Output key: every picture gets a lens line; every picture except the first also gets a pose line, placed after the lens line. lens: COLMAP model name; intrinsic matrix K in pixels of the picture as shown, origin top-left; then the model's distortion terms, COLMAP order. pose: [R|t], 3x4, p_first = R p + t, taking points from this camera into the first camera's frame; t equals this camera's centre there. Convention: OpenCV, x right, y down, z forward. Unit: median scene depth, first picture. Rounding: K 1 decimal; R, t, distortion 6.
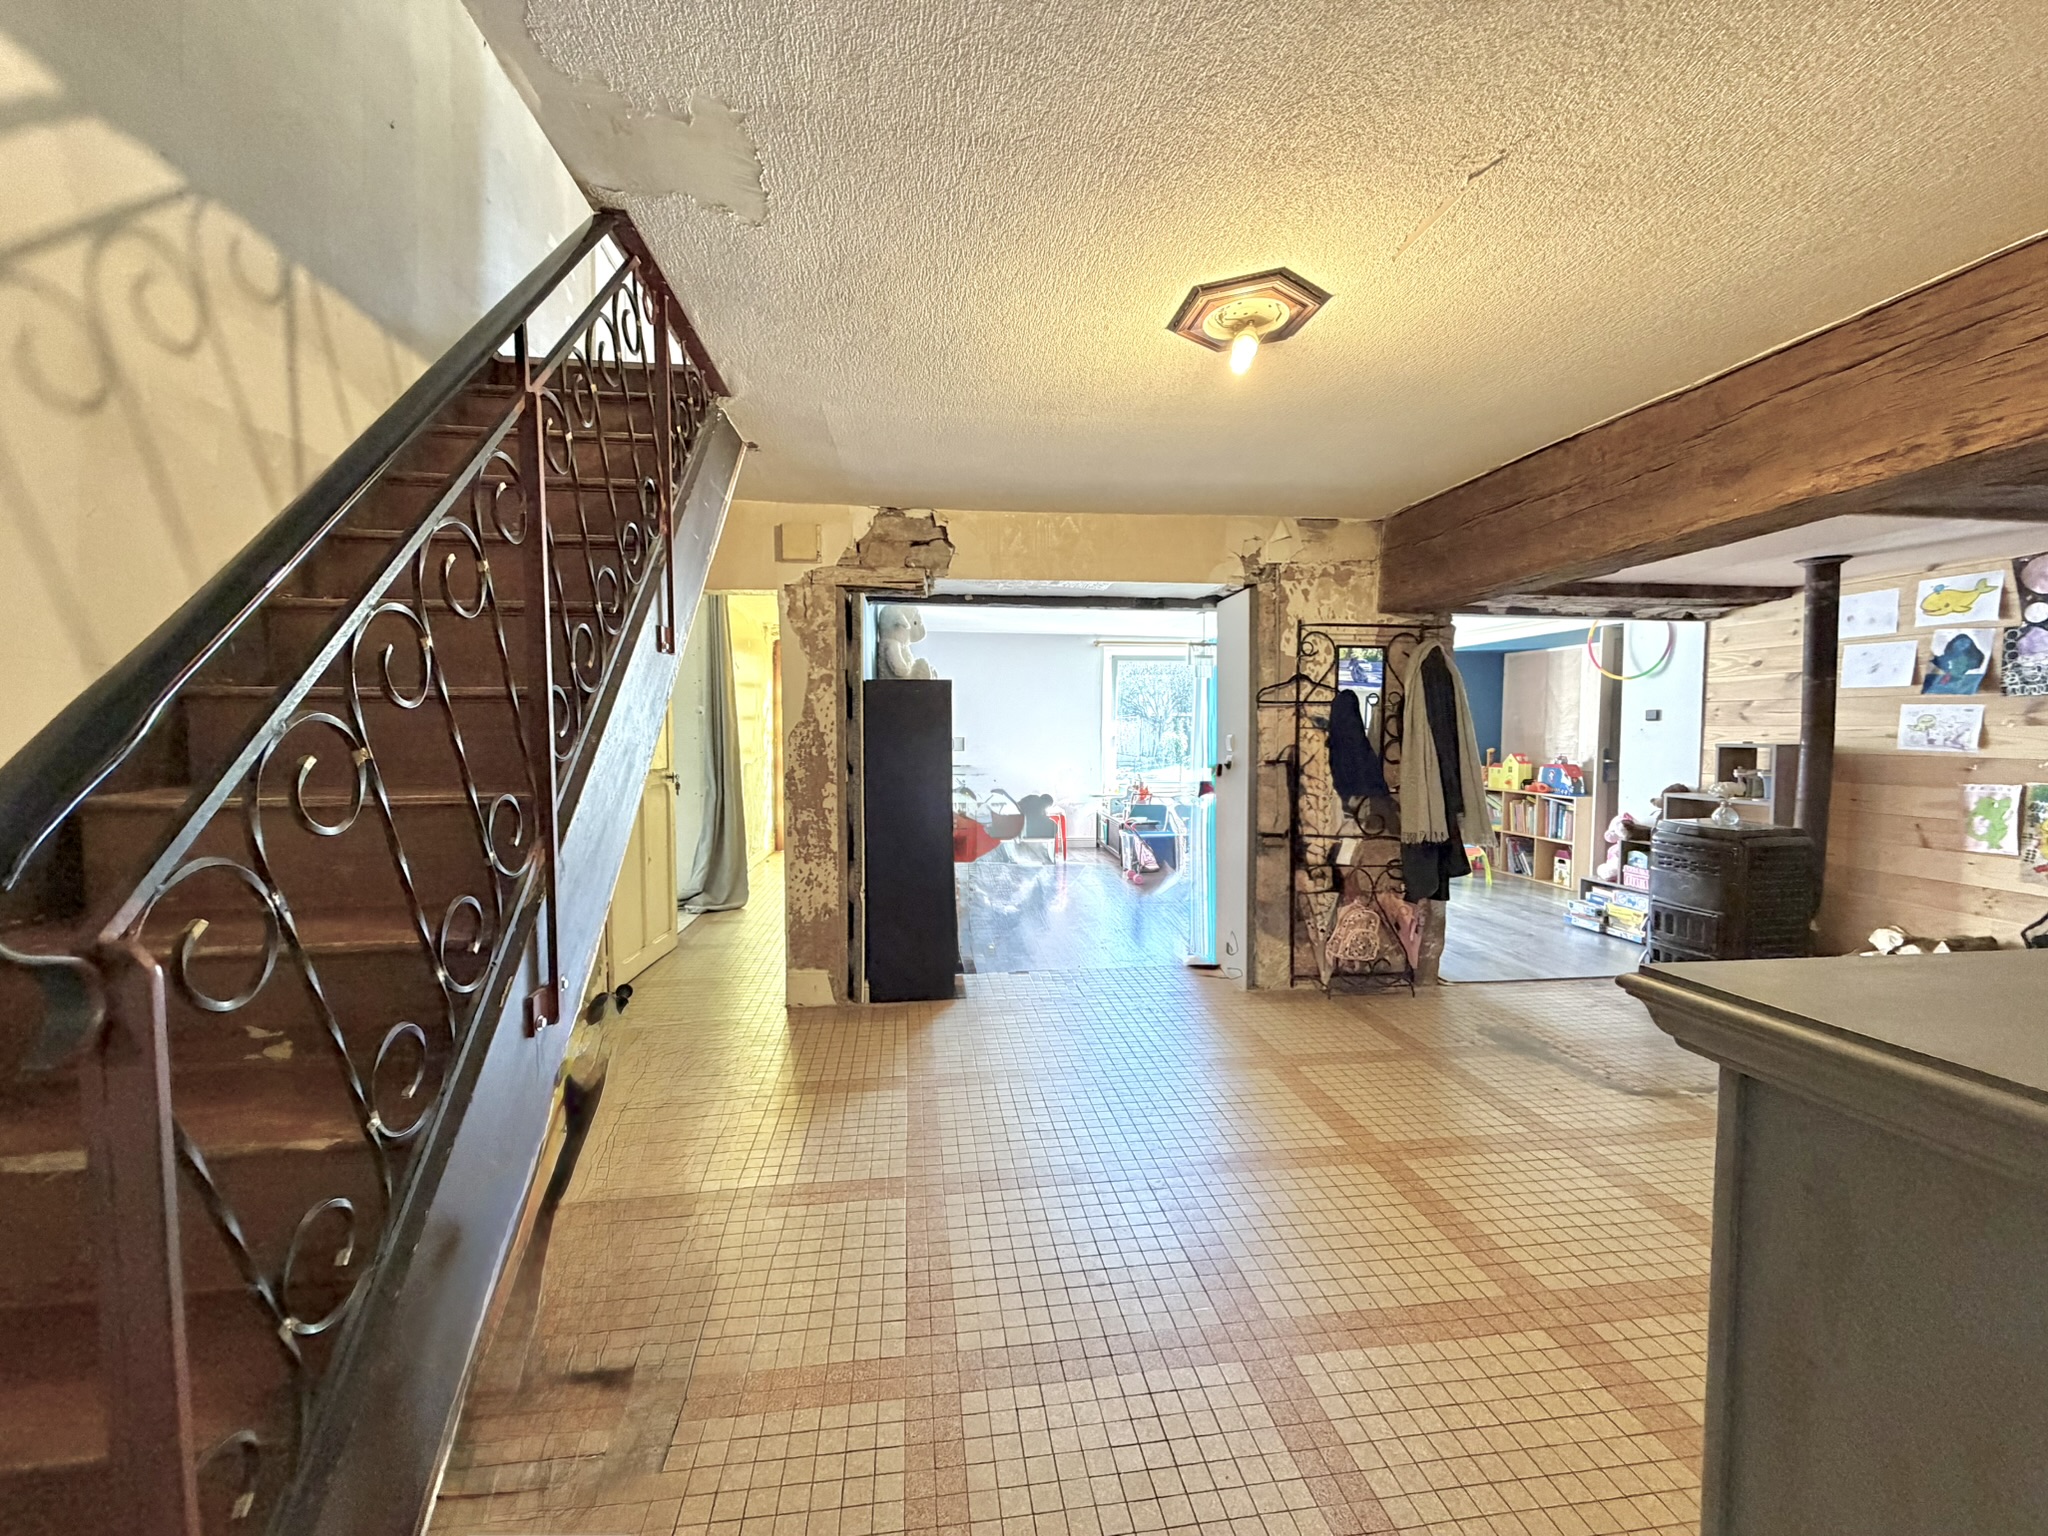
lens RADIAL K [[819.0, 0, 1020.0], [0, 819.0, 766.8], [0, 0, 1]] dist [0.004504, 0.000551]
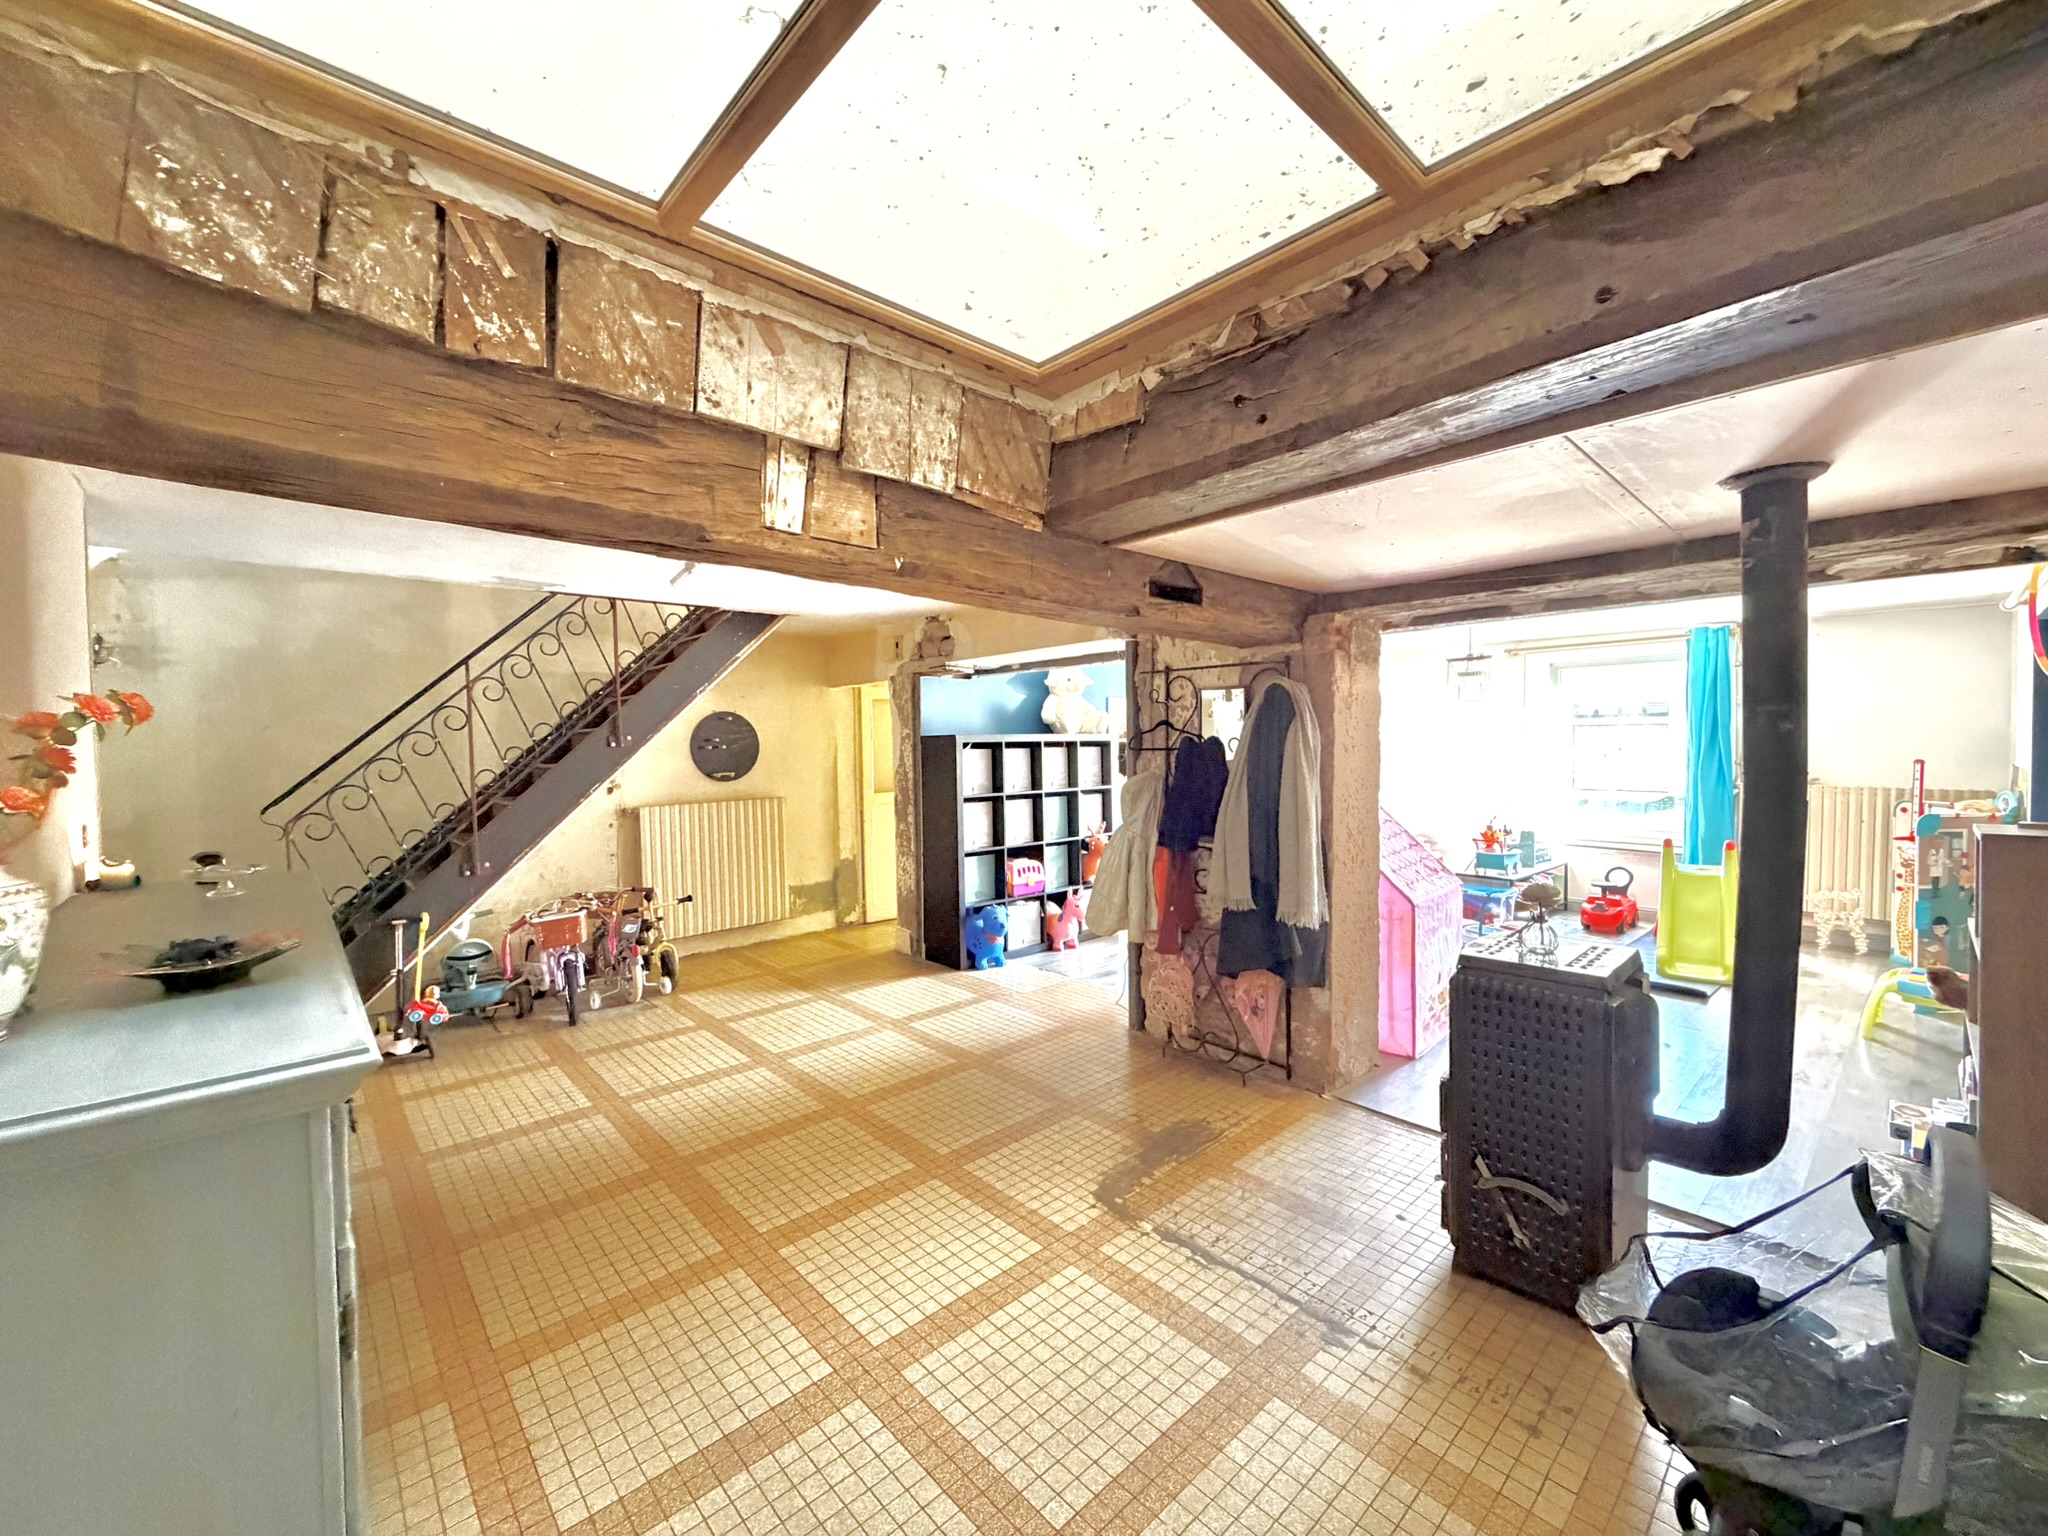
lens RADIAL K [[819.0, 0, 1020.0], [0, 819.0, 766.8], [0, 0, 1]] dist [0.004504, 0.000551]
pose [[0.563664, 0.013985, -0.825886, 1.117837], [-0.028200, 0.999600, -0.002320, -0.053011], [0.825523, 0.024598, 0.563833, 0.321399]]
